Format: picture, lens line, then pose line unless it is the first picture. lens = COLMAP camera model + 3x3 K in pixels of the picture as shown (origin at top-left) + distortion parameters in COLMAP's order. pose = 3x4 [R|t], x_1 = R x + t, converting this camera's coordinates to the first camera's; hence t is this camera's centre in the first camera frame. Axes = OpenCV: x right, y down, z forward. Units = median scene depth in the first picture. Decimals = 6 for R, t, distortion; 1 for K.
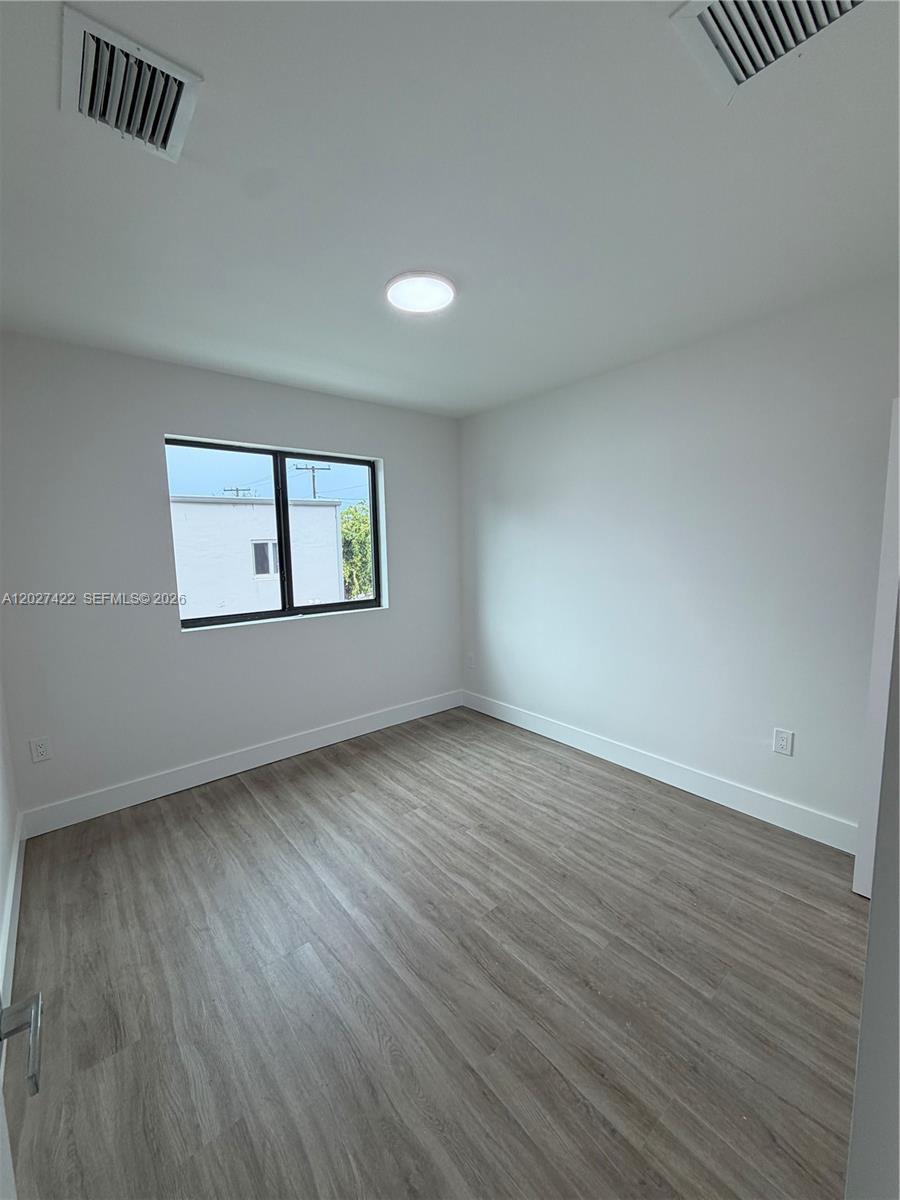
lens RADIAL K [[480.3, 0, 454.1], [0, 480.3, 599.7], [0, 0, 1]] dist [-0.002456, -0.000213]
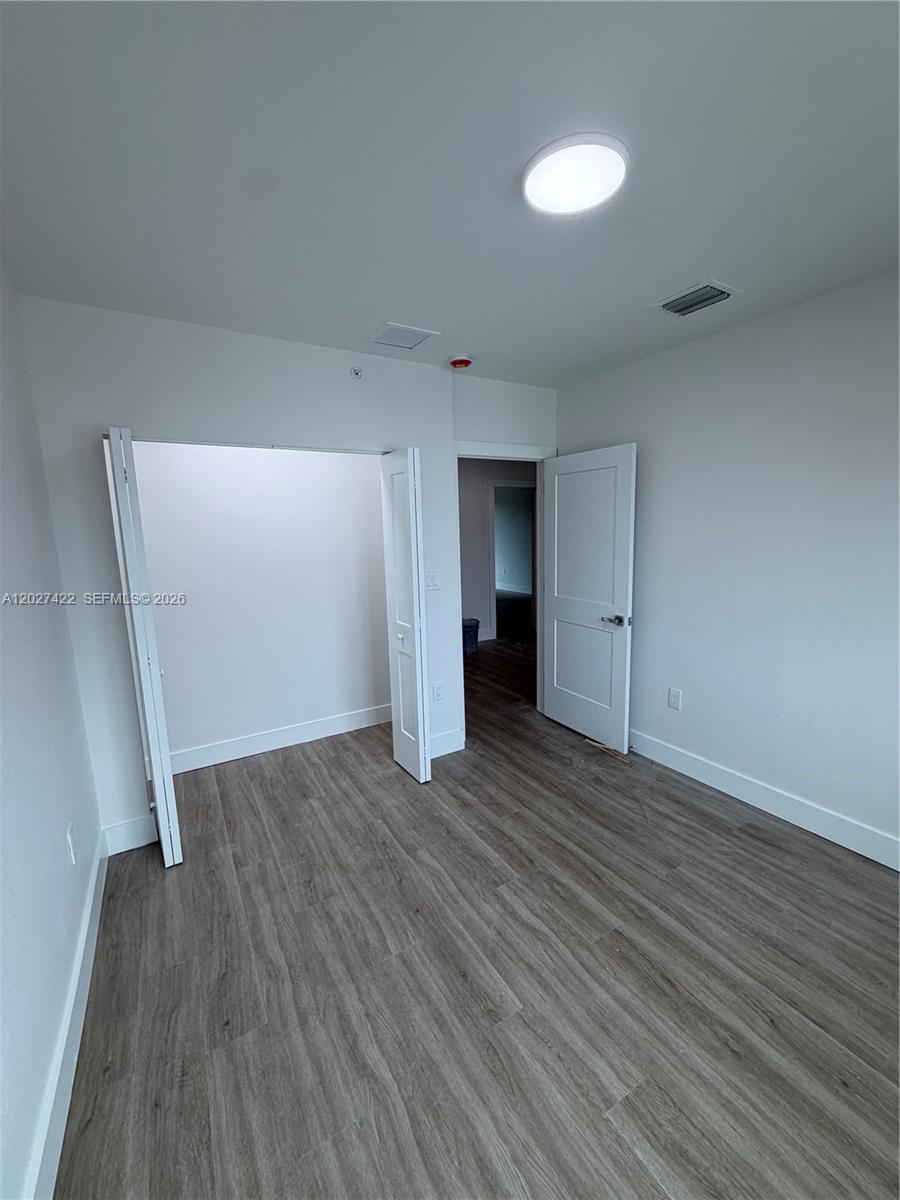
lens RADIAL K [[480.3, 0, 451.2], [0, 480.3, 597.3], [0, 0, 1]] dist [-0.002456, -0.000213]
pose [[-0.986121, 0.023096, 0.164411, 0.001058], [0.065577, 0.963939, 0.257916, -0.227294], [-0.152525, 0.265118, -0.952076, 1.664217]]
